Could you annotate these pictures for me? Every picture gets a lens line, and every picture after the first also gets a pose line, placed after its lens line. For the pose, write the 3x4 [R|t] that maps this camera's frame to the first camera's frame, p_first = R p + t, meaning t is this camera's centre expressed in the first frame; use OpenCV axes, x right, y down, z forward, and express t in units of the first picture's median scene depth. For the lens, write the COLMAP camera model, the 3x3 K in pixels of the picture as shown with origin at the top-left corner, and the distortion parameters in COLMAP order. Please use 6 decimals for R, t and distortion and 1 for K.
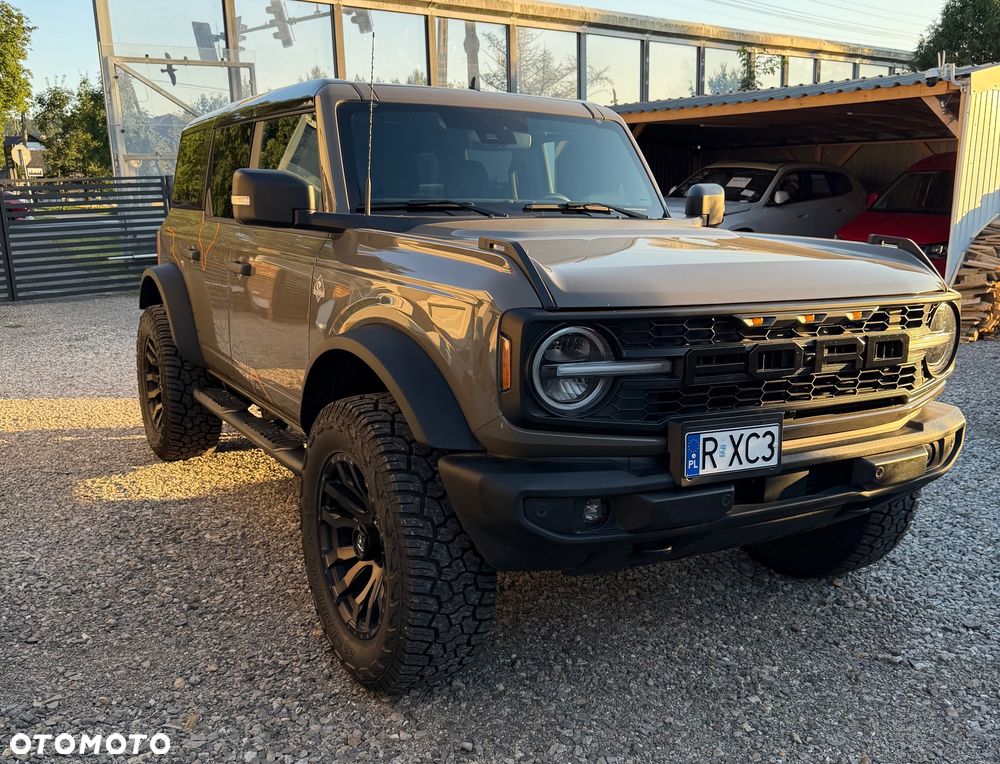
lens RADIAL K [[956.3, 0, 499.6], [0, 956.3, 382.3], [0, 0, 1]] dist [0.023629, 0.003816]
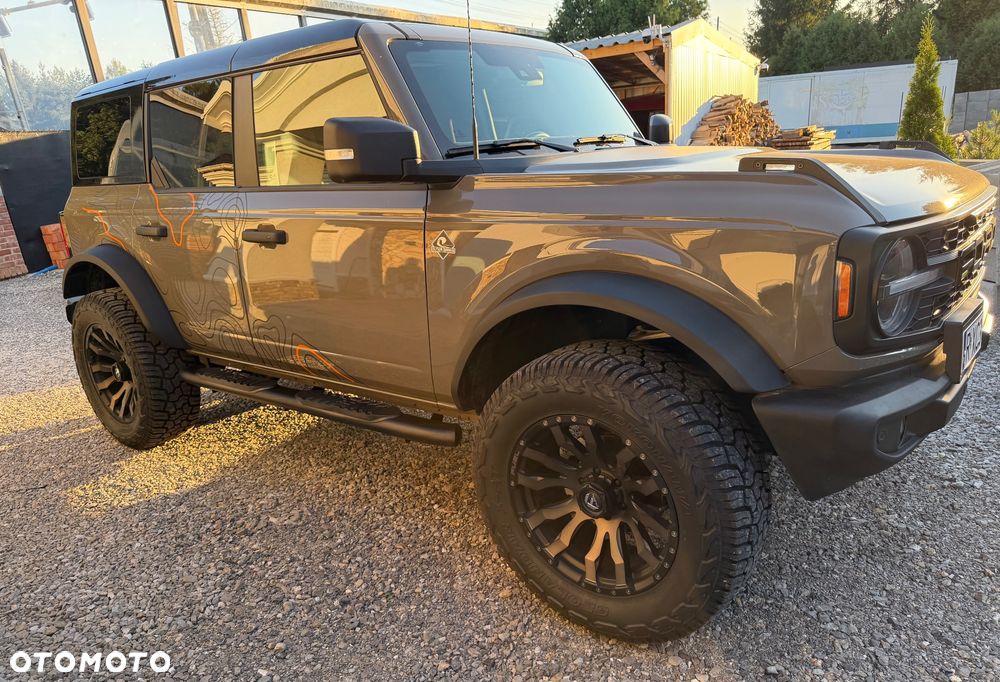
lens RADIAL K [[721.0, 0, 499.7], [0, 721.0, 374.8], [0, 0, 1]] dist [0.029502, -0.001920]
pose [[0.929804, -0.179901, 0.321092, -0.246685], [0.146333, 0.981180, 0.125989, -0.034408], [-0.337715, -0.070159, 0.938630, 0.201992]]
